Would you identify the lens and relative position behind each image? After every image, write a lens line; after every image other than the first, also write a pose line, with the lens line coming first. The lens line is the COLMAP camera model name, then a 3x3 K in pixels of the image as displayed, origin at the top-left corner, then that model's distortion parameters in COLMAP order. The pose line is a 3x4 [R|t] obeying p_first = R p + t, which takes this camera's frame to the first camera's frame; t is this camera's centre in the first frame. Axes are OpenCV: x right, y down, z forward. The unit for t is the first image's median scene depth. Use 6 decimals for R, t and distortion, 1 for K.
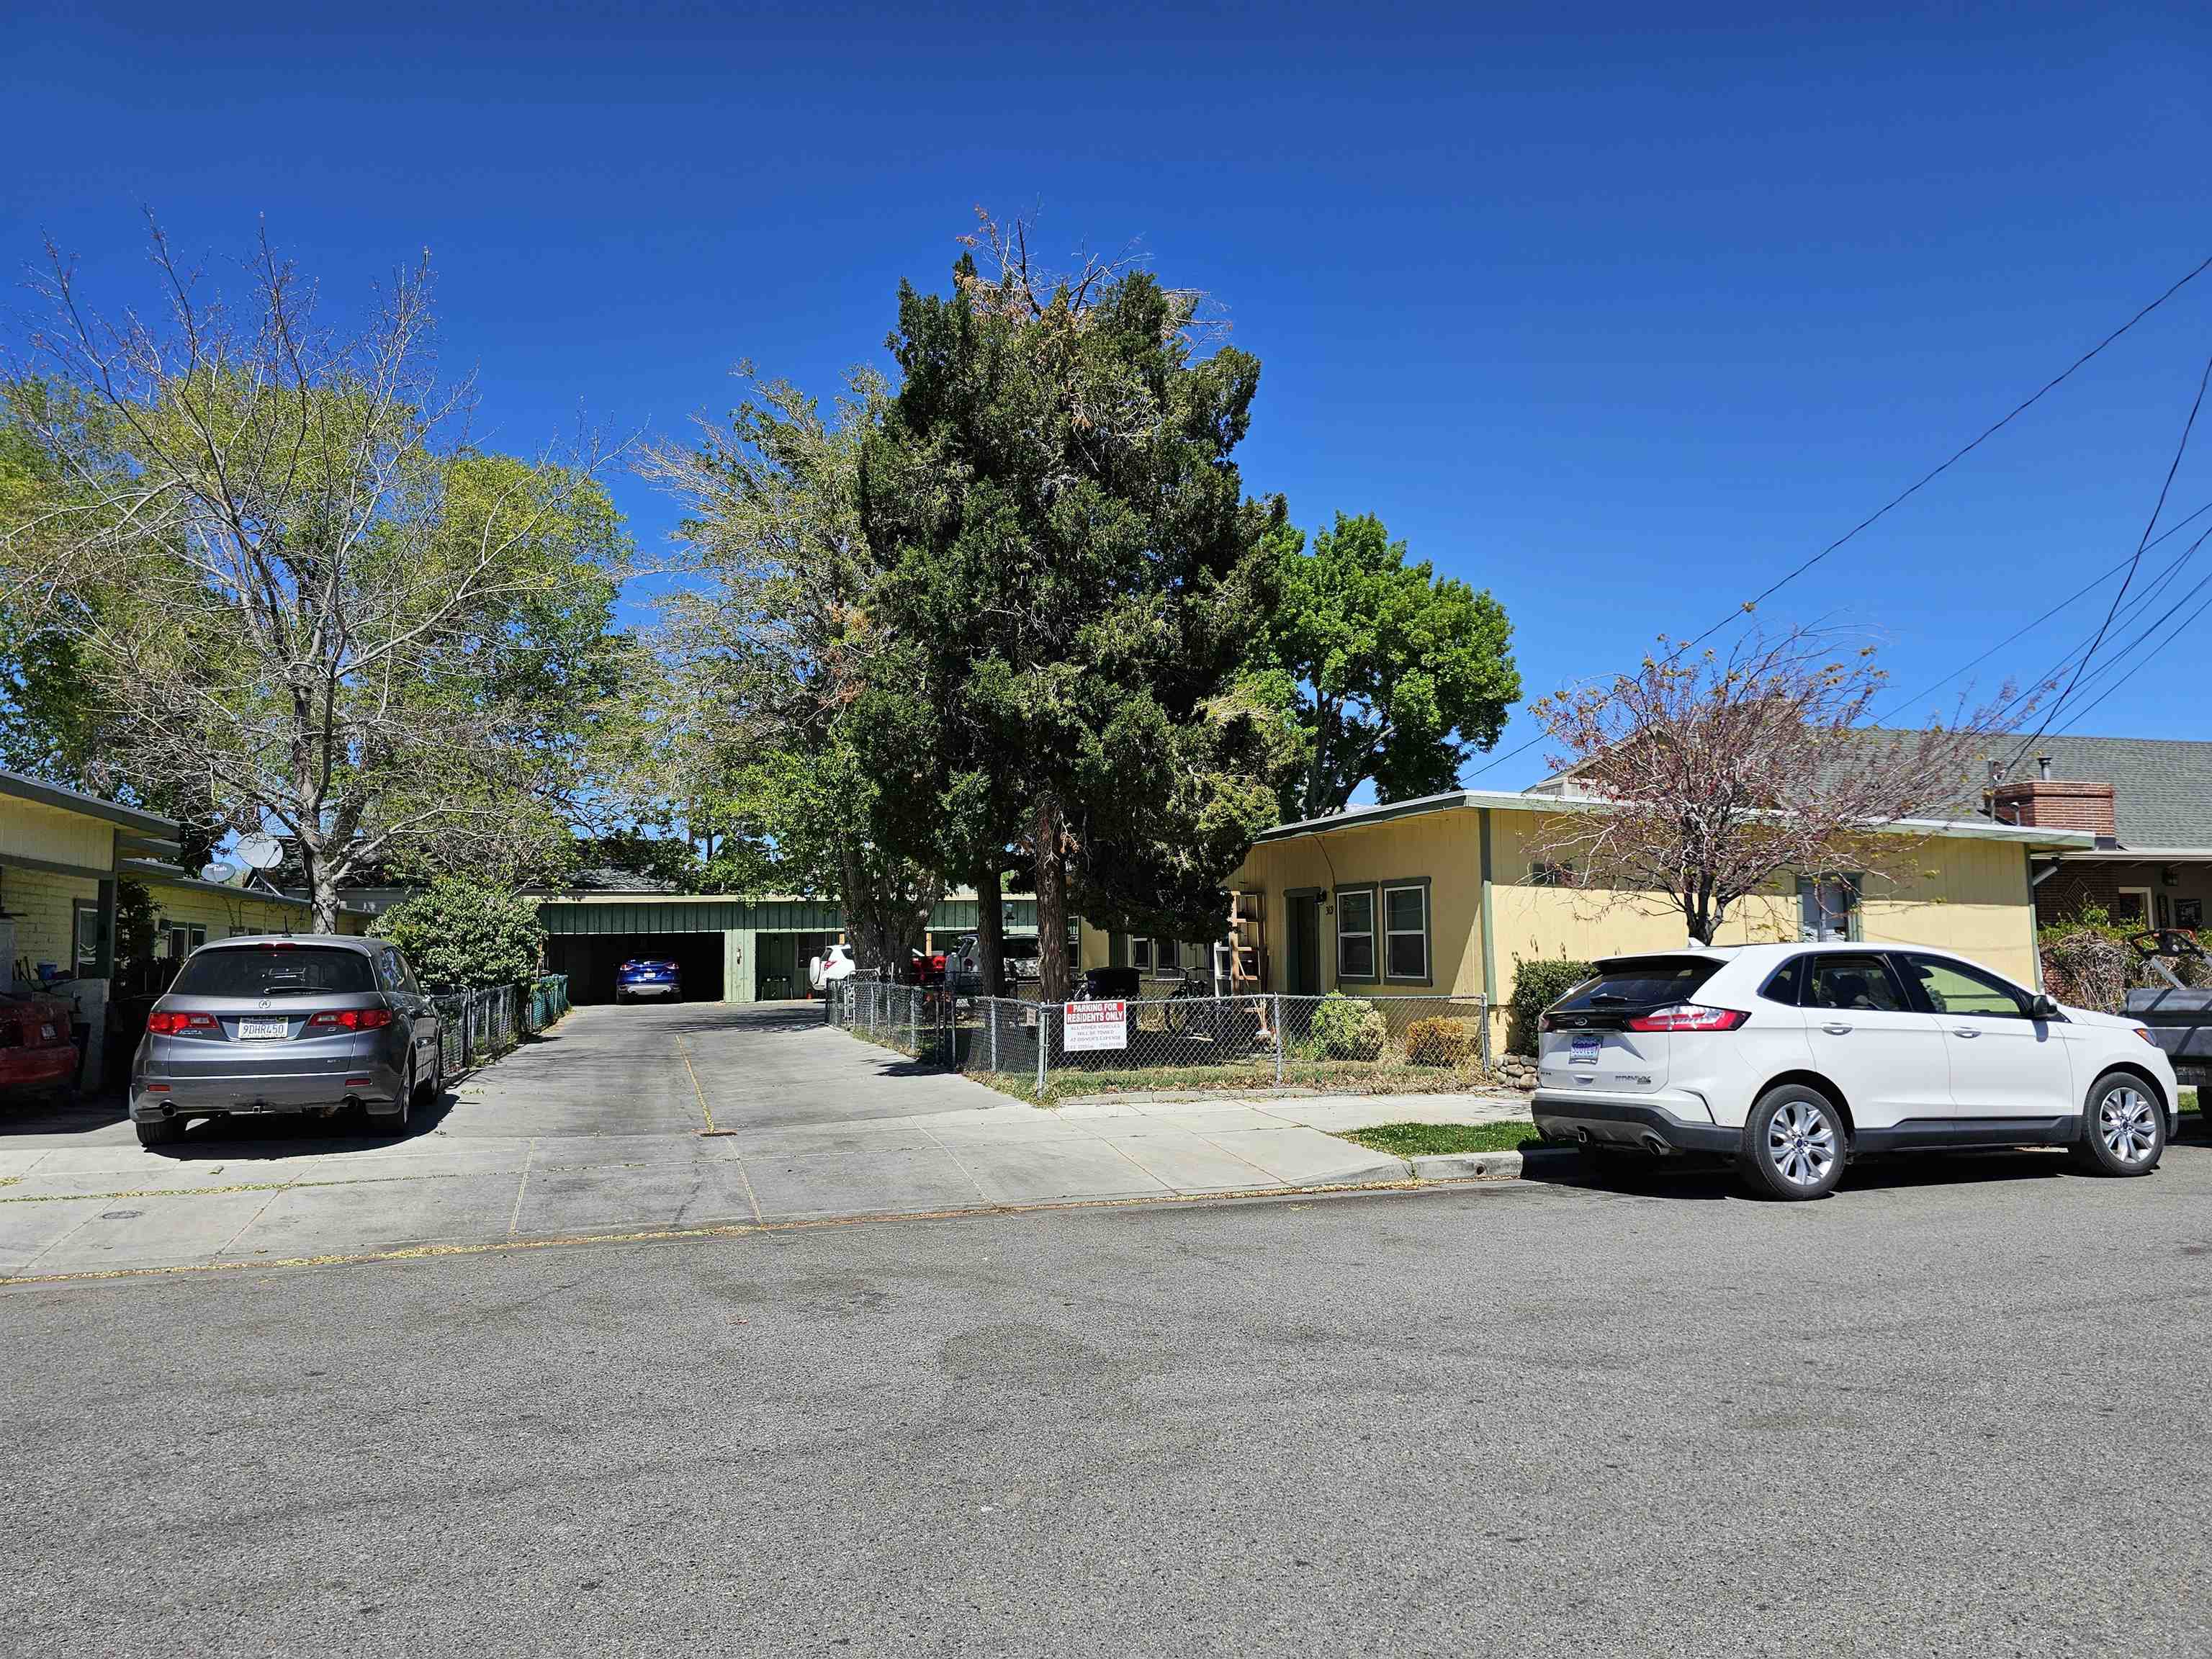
lens RADIAL K [[1477.5, 0, 1161.1], [0, 1477.5, 811.7], [0, 0, 1]] dist [0.043569, -0.053774]
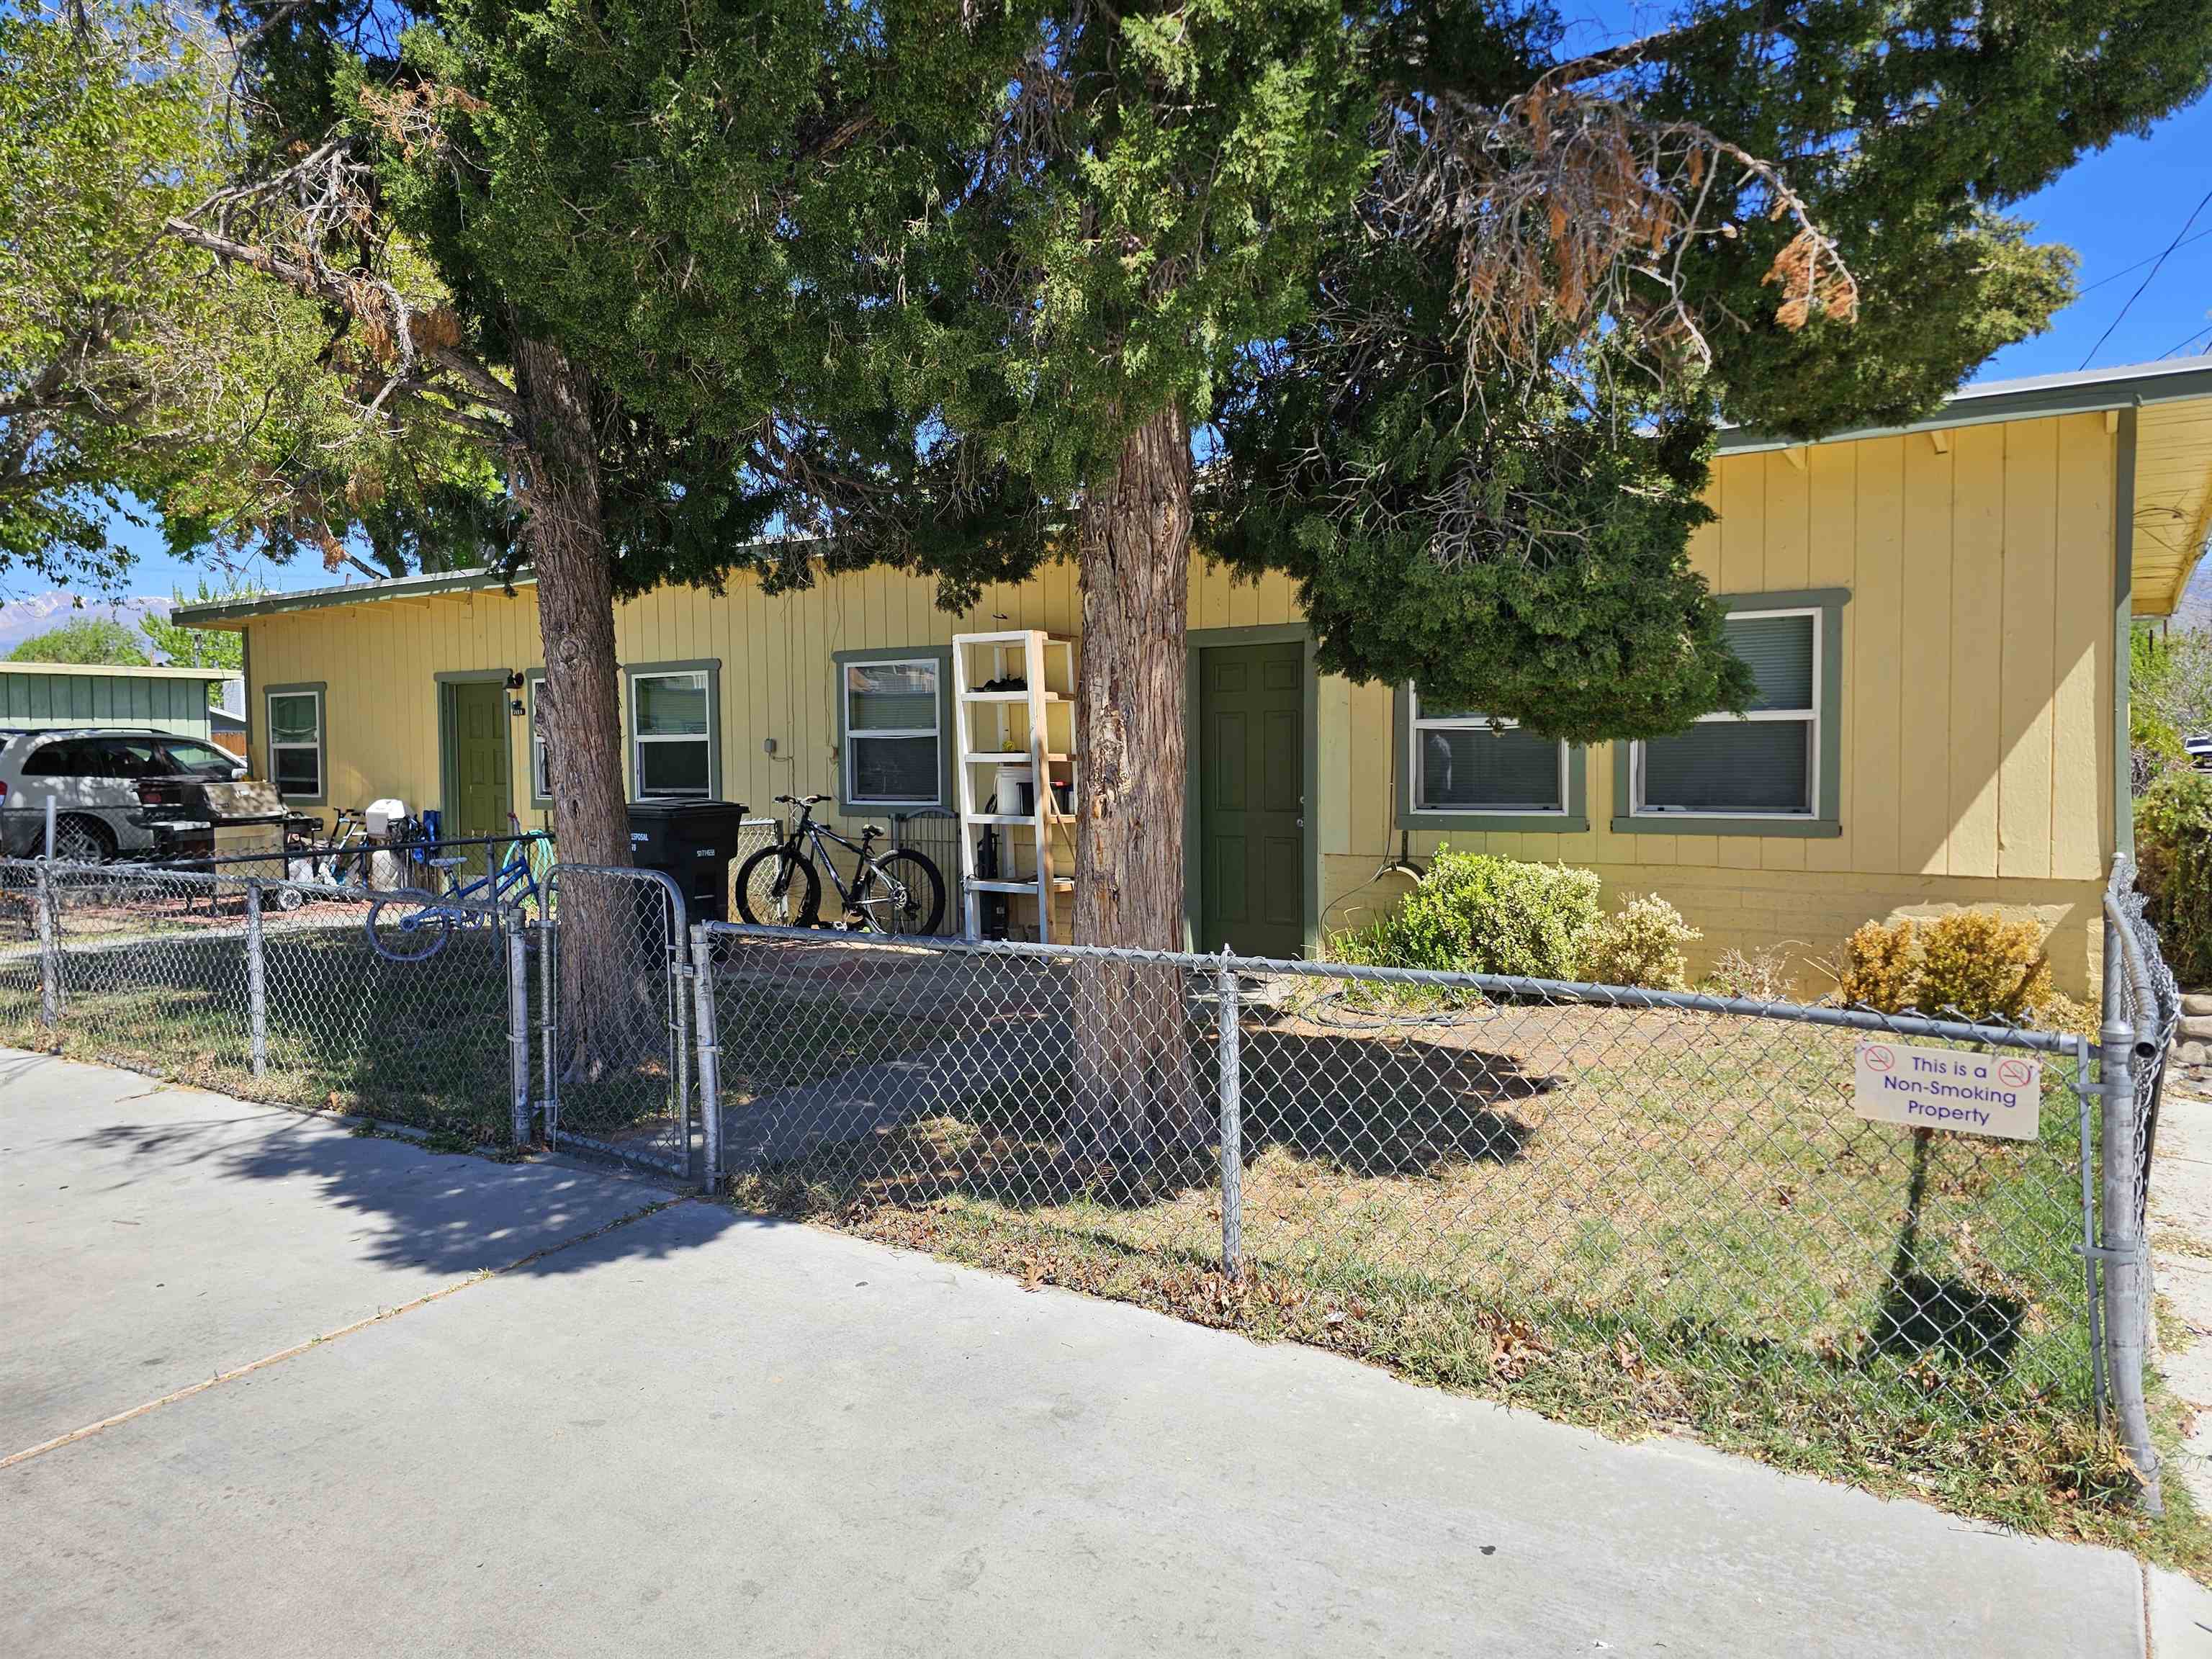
lens RADIAL K [[1477.5, 0, 1108.9], [0, 1477.5, 821.8], [0, 0, 1]] dist [0.043569, -0.053774]
pose [[0.781884, -0.027399, 0.622822, -0.256809], [-0.054934, 0.992120, 0.112608, 0.072707], [-0.621000, -0.122260, 0.774217, 0.763619]]
